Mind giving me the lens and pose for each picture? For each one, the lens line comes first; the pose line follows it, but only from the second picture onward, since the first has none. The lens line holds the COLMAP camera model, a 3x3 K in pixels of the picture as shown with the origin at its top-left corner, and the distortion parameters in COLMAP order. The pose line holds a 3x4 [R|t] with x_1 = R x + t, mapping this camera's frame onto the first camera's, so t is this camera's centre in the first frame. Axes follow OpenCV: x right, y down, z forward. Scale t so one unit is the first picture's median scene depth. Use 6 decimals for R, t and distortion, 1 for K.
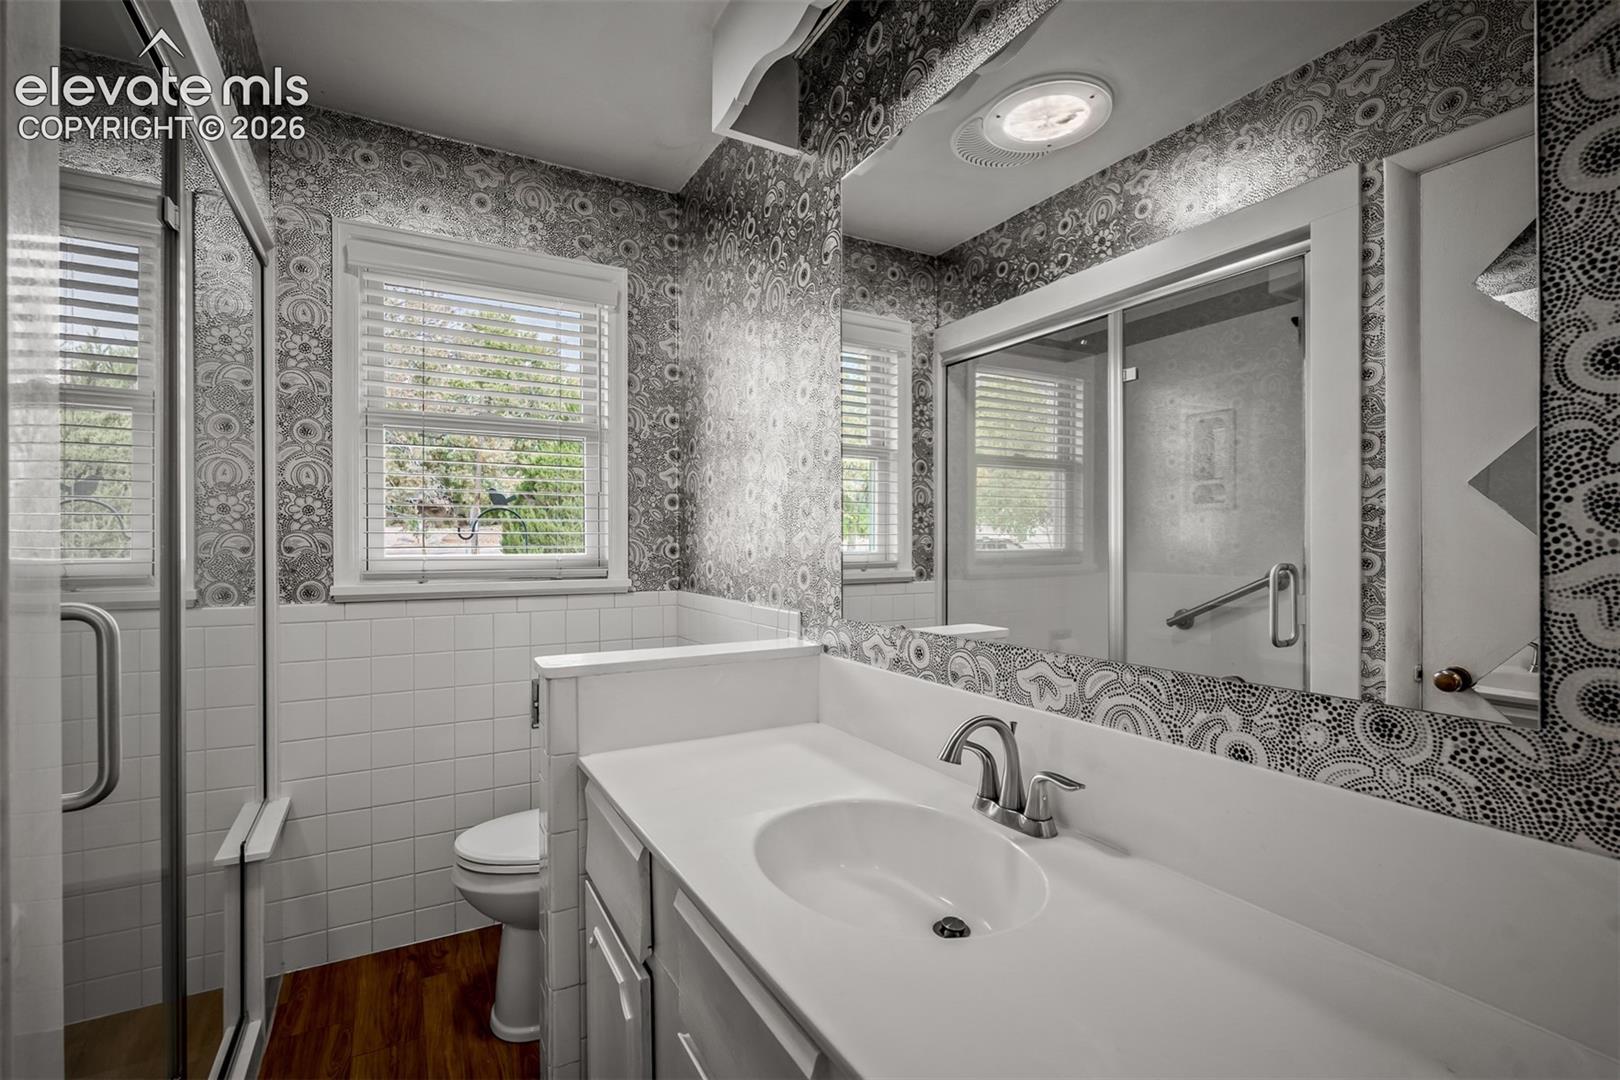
lens RADIAL K [[722.0, 0, 810.0], [0, 722.0, 540.0], [0, 0, 1]] dist [-0.001987, -0.000681]
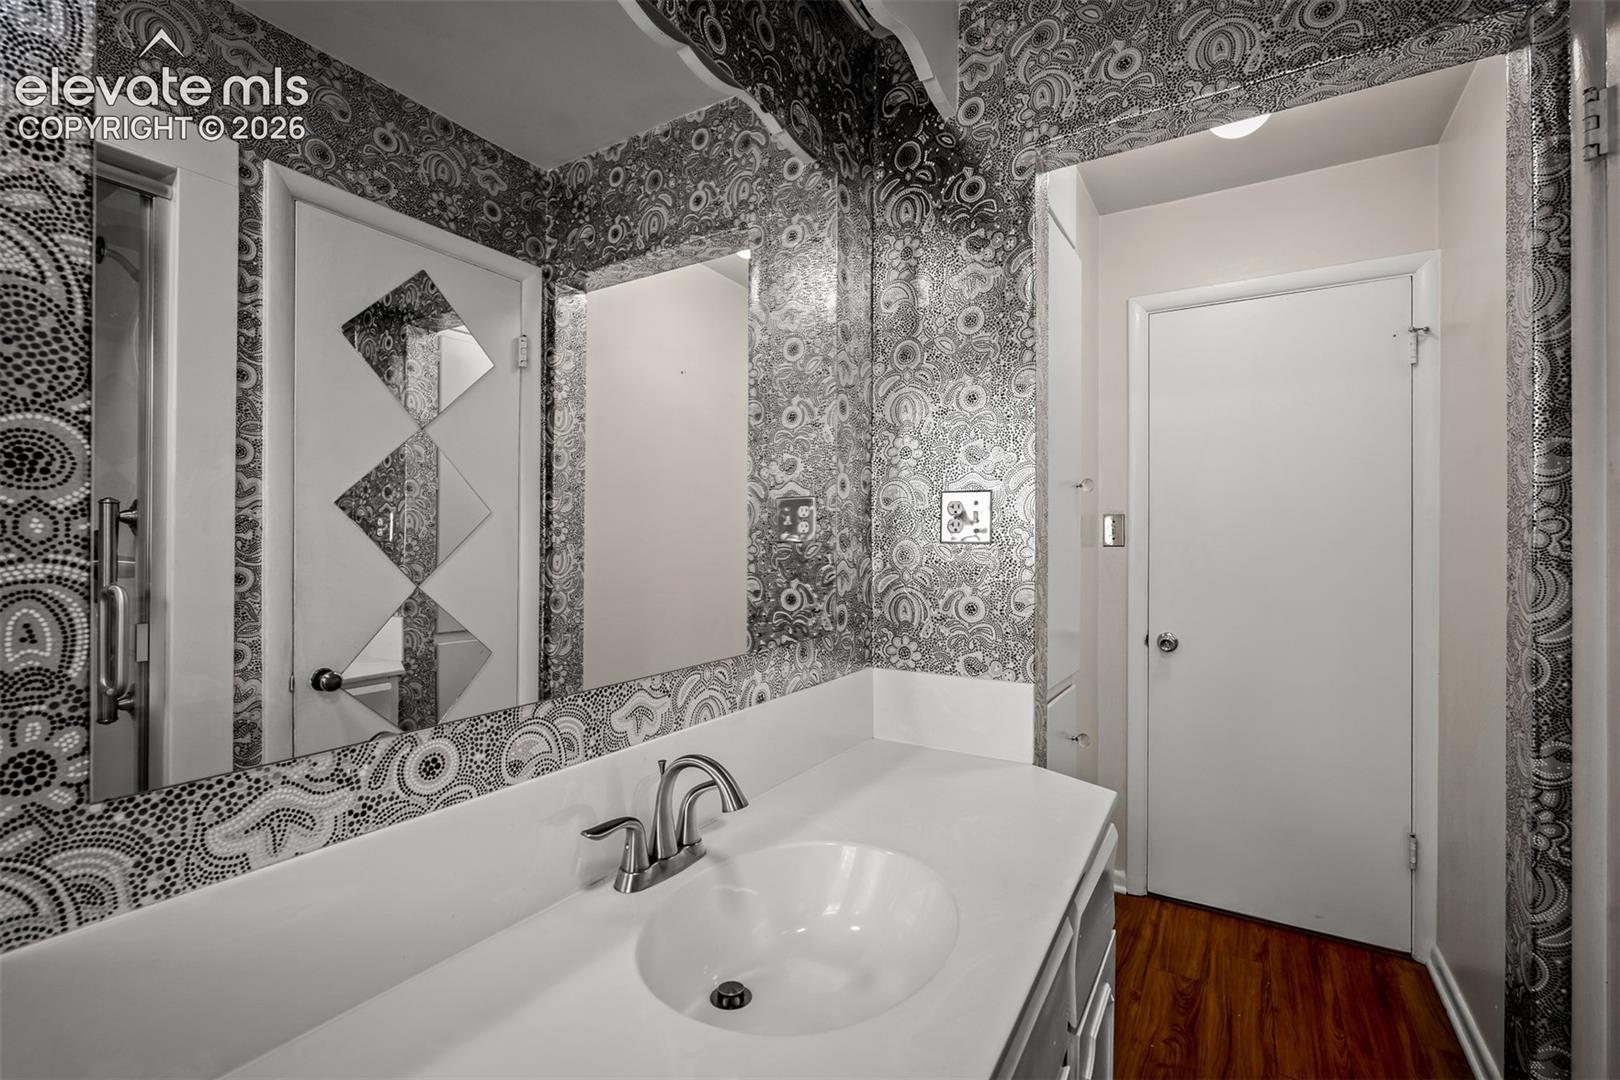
lens RADIAL K [[710.8, 0, 808.4], [0, 710.8, 531.3], [0, 0, 1]] dist [-0.003102, -0.000052]
pose [[-0.480401, 0.016248, 0.876898, -0.454888], [-0.002400, 0.999800, -0.019841, -0.014971], [-0.877045, -0.011636, -0.480266, 0.967828]]
